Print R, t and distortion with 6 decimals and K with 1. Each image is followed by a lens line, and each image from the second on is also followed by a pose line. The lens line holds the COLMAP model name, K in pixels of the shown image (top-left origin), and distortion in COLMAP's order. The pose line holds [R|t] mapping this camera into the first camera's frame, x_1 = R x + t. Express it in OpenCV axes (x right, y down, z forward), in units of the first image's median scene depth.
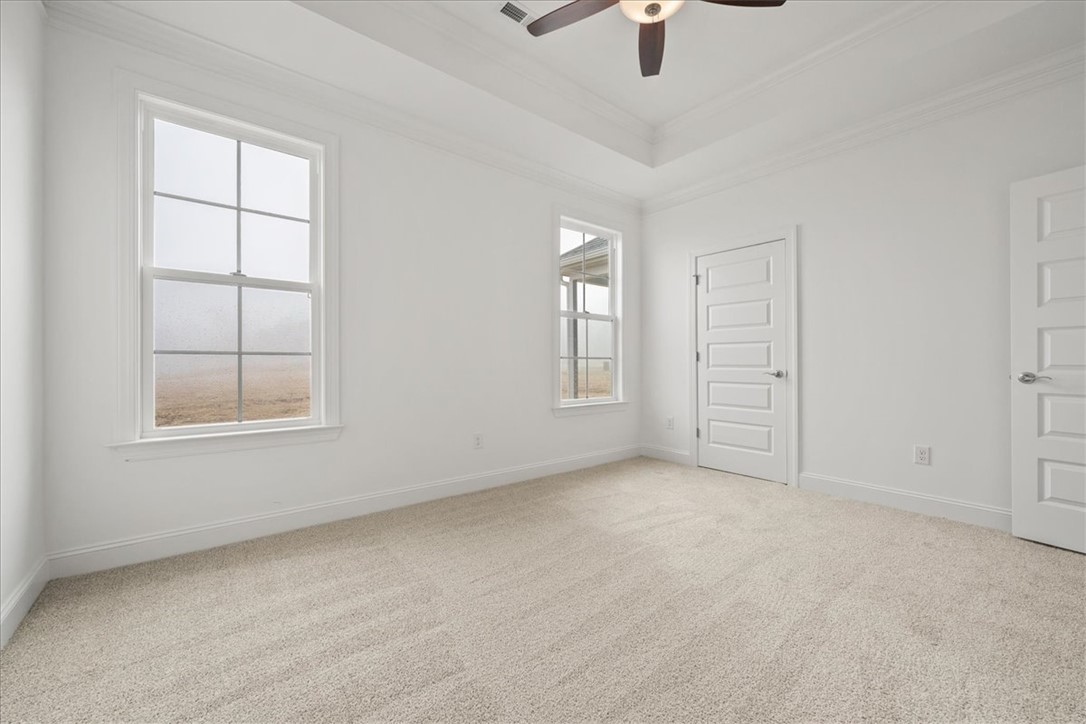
lens RADIAL K [[440.4, 0, 543.3], [0, 440.4, 364.1], [0, 0, 1]] dist [-0.000988, 0.000105]
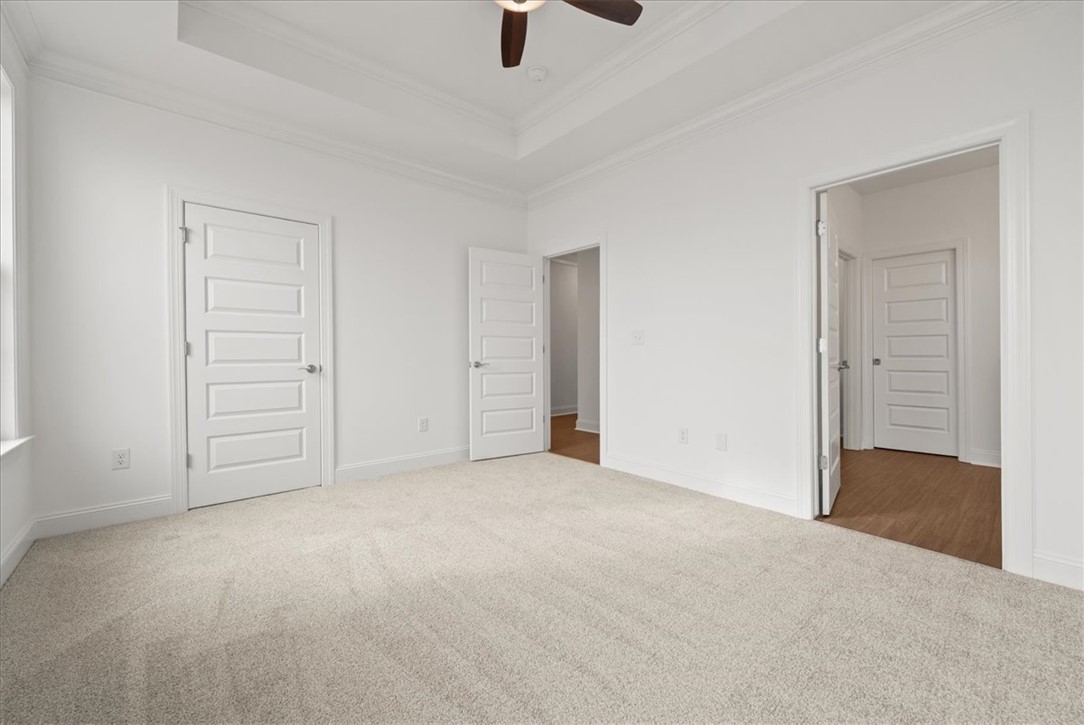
lens RADIAL K [[439.6, 0, 536.1], [0, 439.6, 356.2], [0, 0, 1]] dist [-0.000988, 0.000105]
pose [[-0.032794, -0.001721, 0.999461, -0.395440], [0.010610, 0.999942, 0.002070, -0.001202], [-0.999406, 0.010672, -0.032774, 0.553991]]
